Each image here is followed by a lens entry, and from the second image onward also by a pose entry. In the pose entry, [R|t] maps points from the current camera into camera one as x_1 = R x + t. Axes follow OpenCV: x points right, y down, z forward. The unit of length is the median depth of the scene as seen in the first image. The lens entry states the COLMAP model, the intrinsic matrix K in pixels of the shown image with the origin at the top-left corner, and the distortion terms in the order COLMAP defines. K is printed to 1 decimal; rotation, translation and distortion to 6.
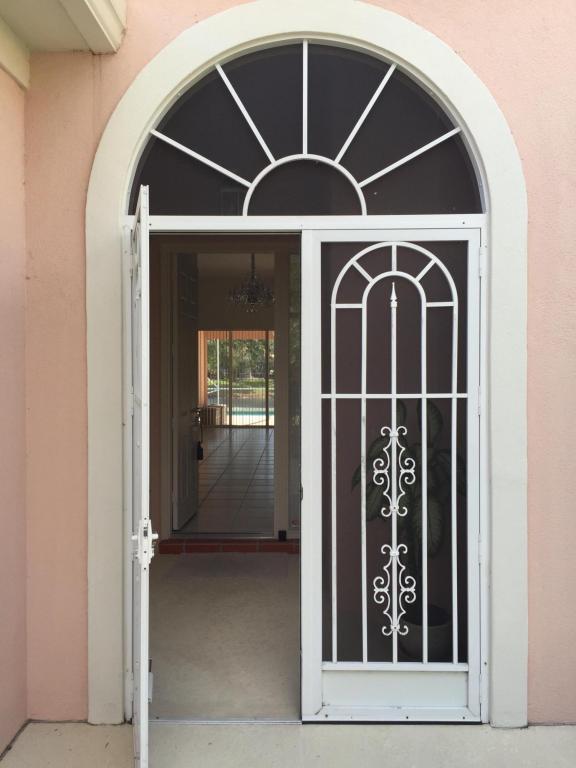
lens RADIAL K [[656.9, 0, 288.0], [0, 656.9, 384.0], [0, 0, 1]] dist [0.074428, -0.112263]
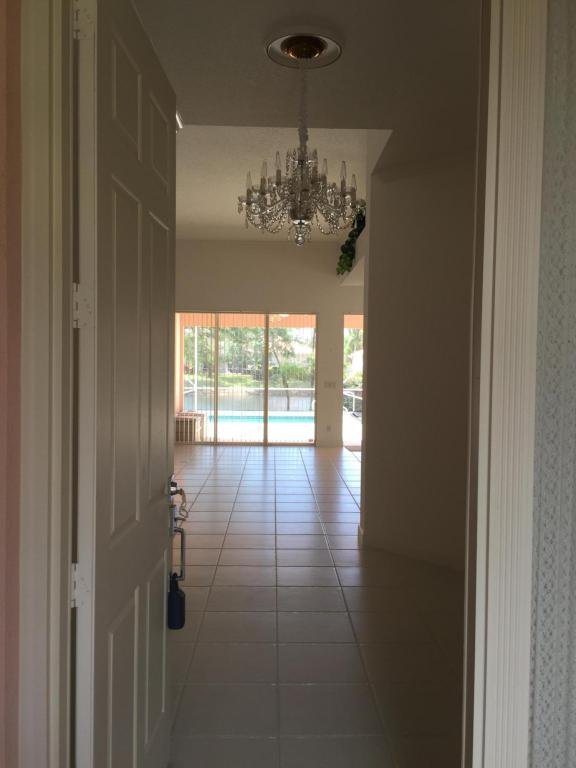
lens RADIAL K [[656.9, 0, 288.0], [0, 656.9, 384.0], [0, 0, 1]] dist [0.074428, -0.112263]
pose [[0.998969, 0.022245, 0.039580, -0.034072], [-0.022498, 0.999729, 0.005952, -0.007133], [-0.039436, -0.006836, 0.999199, 0.242971]]
